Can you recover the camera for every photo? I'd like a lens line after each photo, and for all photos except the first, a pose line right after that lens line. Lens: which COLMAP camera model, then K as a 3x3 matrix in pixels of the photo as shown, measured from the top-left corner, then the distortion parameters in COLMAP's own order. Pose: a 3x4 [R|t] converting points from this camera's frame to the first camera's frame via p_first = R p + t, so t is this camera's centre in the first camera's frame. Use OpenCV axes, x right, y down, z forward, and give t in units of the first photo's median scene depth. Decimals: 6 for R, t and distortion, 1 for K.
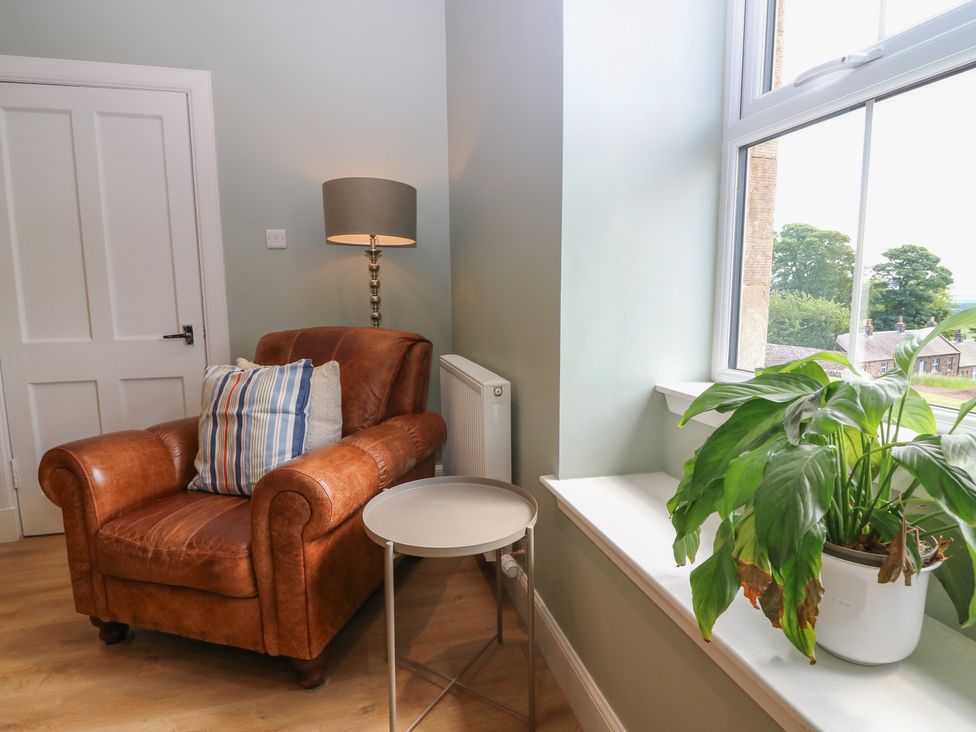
lens RADIAL K [[517.5, 0, 497.4], [0, 517.5, 355.3], [0, 0, 1]] dist [0.004579, -0.016057]
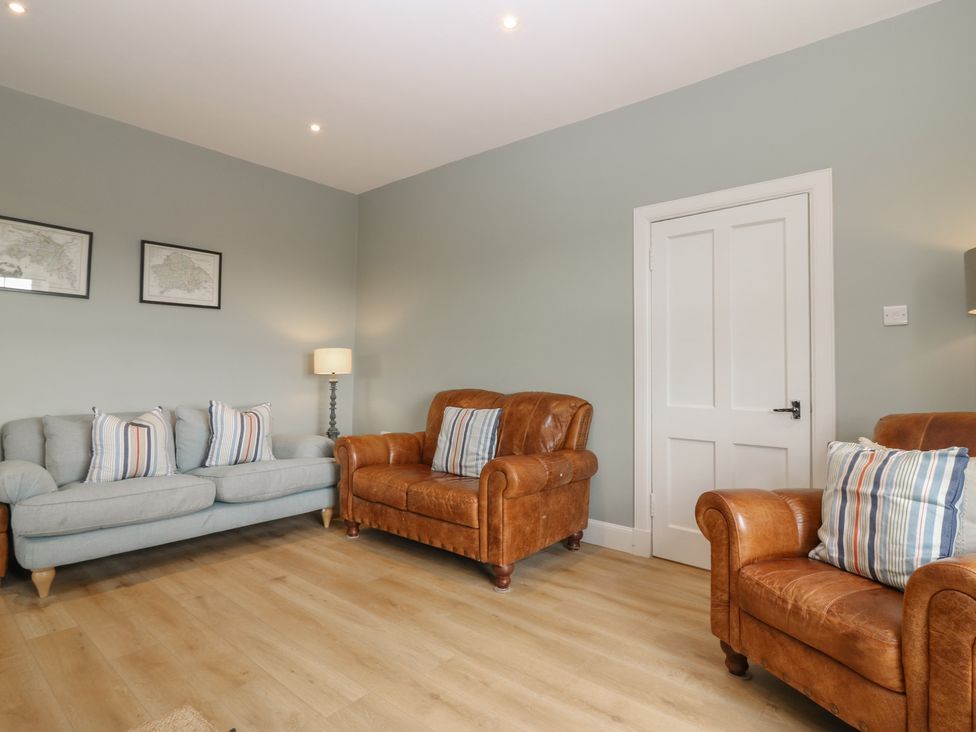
lens RADIAL K [[517.5, 0, 497.4], [0, 517.5, 355.3], [0, 0, 1]] dist [0.004579, -0.016057]
pose [[0.566331, -0.011898, -0.824092, -0.093222], [-0.108015, 0.990200, -0.088526, 0.015354], [0.817069, 0.139149, 0.559496, -0.177571]]
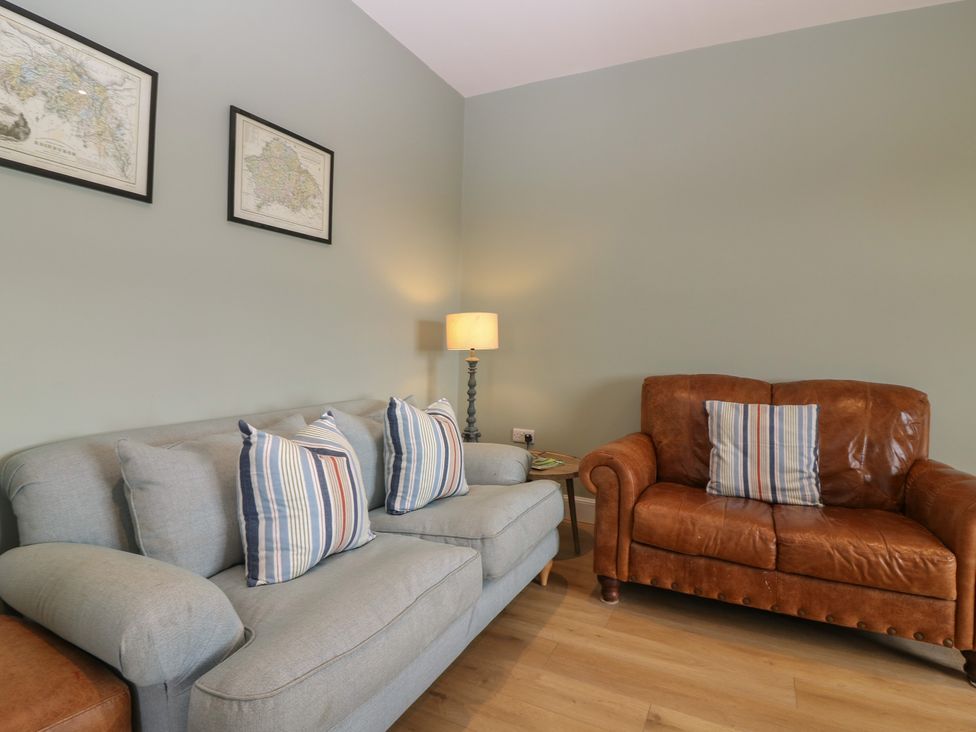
lens RADIAL K [[517.5, 0, 497.4], [0, 517.5, 355.3], [0, 0, 1]] dist [0.004579, -0.016057]
pose [[0.740899, 0.038579, -0.670507, -1.479581], [-0.105185, 0.992694, -0.059110, 0.083982], [0.663328, 0.114322, 0.739545, -0.672494]]
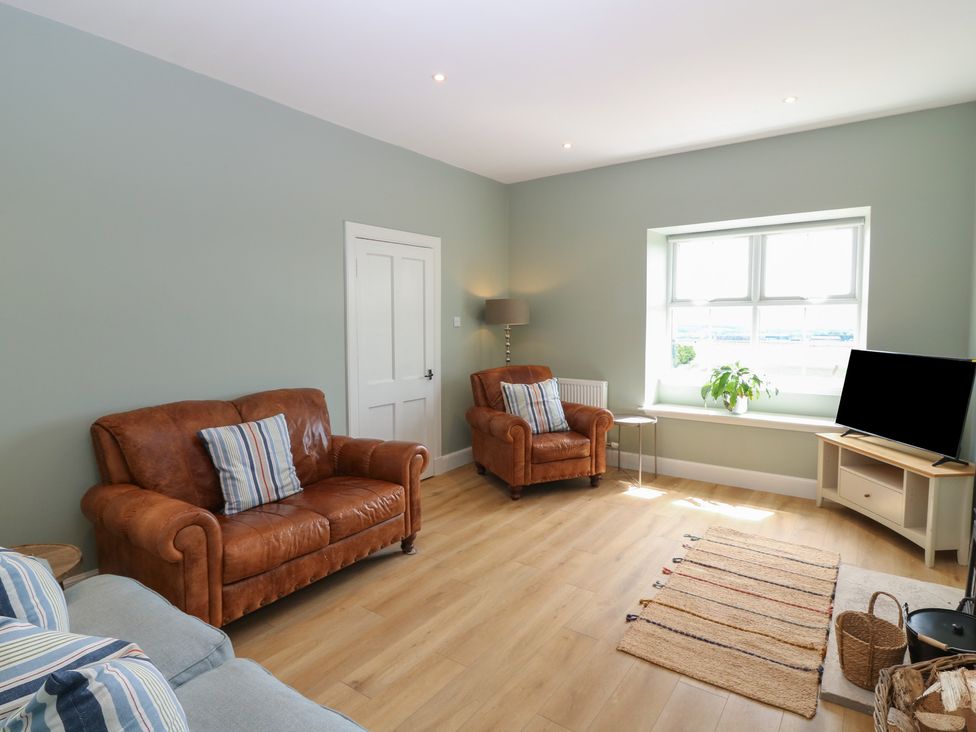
lens RADIAL K [[530.8, 0, 492.1], [0, 530.8, 360.9], [0, 0, 1]] dist [0.000081, -0.000293]
pose [[0.785149, -0.046533, 0.617557, -2.353005], [0.072930, 0.997182, -0.017585, -0.057969], [-0.614998, 0.058845, 0.786330, -0.935780]]
